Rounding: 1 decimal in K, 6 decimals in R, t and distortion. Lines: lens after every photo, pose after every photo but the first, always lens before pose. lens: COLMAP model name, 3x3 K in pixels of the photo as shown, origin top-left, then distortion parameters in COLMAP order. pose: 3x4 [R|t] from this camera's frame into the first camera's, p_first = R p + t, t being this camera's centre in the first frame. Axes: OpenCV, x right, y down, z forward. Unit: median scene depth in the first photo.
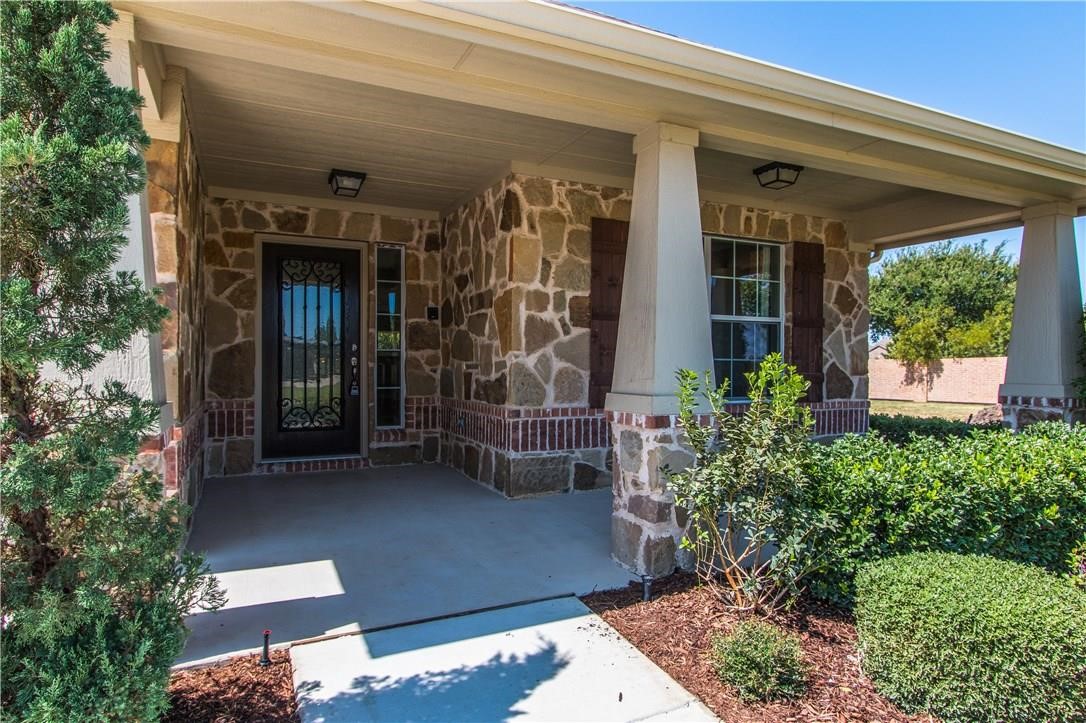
lens RADIAL K [[635.5, 0, 537.5], [0, 635.5, 370.3], [0, 0, 1]] dist [0.002383, 0.000057]
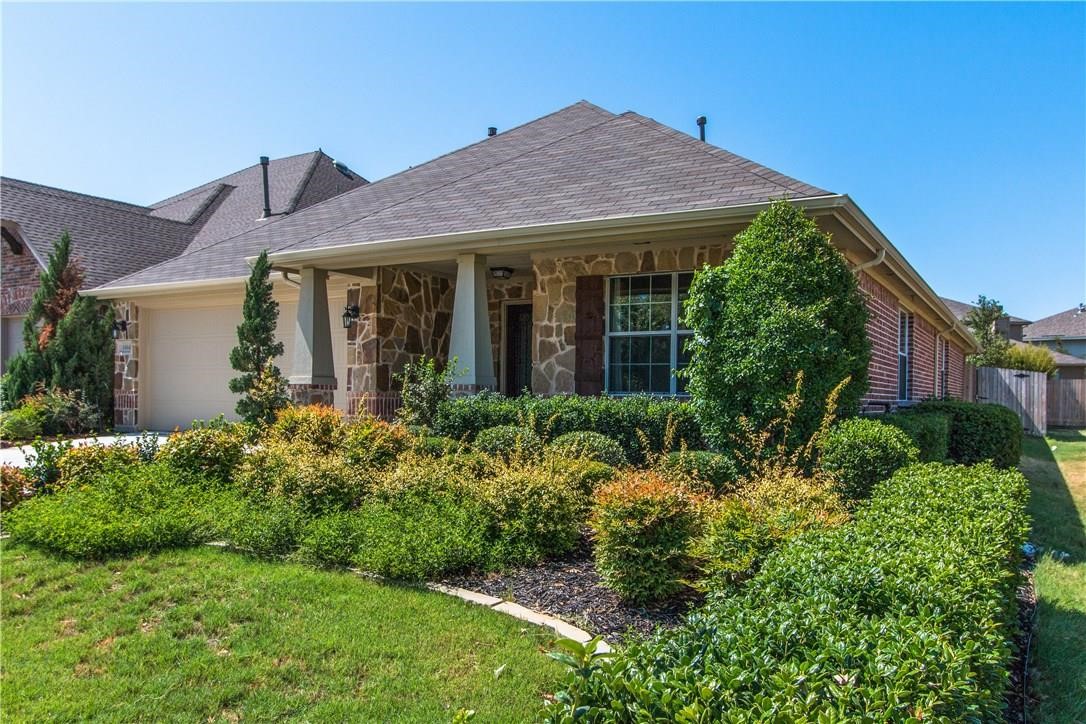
lens RADIAL K [[834.0, 0, 537.6], [0, 834.0, 404.6], [0, 0, 1]] dist [0.000366, 0.000611]
pose [[0.562745, 0.009406, -0.826577, 1.579320], [-0.018503, 0.999828, -0.001219, 0.077604], [0.826423, 0.015980, 0.562822, -0.235521]]
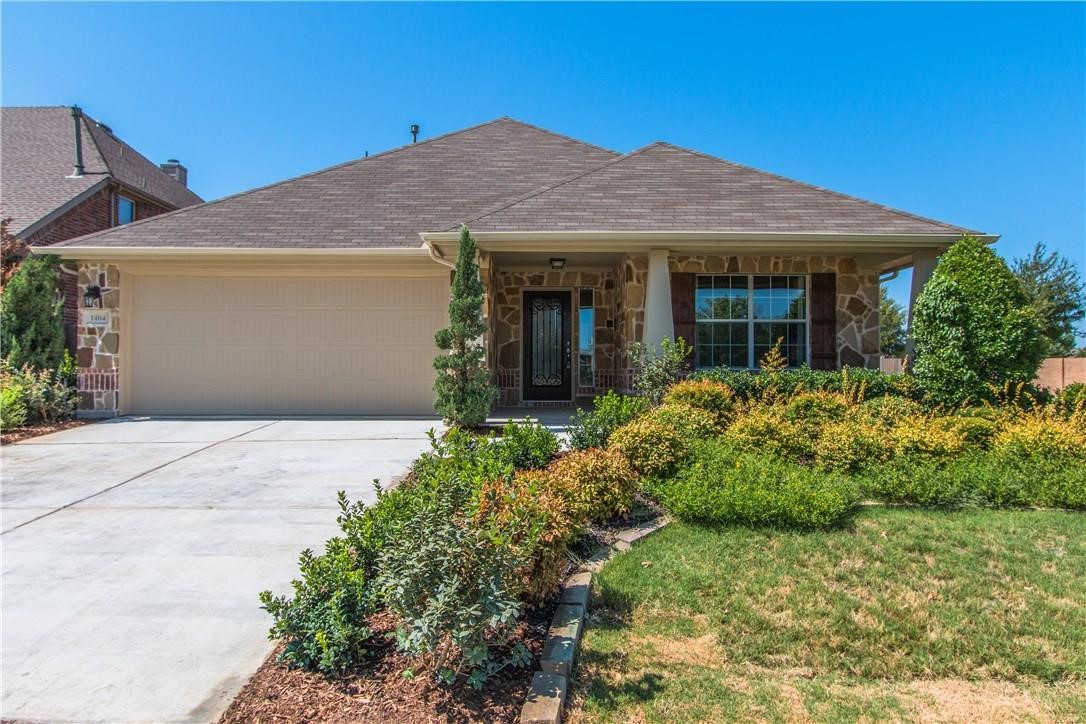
lens RADIAL K [[708.7, 0, 536.0], [0, 708.7, 362.8], [0, 0, 1]] dist [0.000932, 0.000446]
pose [[0.907551, -0.010197, -0.419818, 0.552250], [-0.001261, 0.999634, -0.027007, 0.086711], [0.419940, 0.025040, 0.907207, -1.026777]]
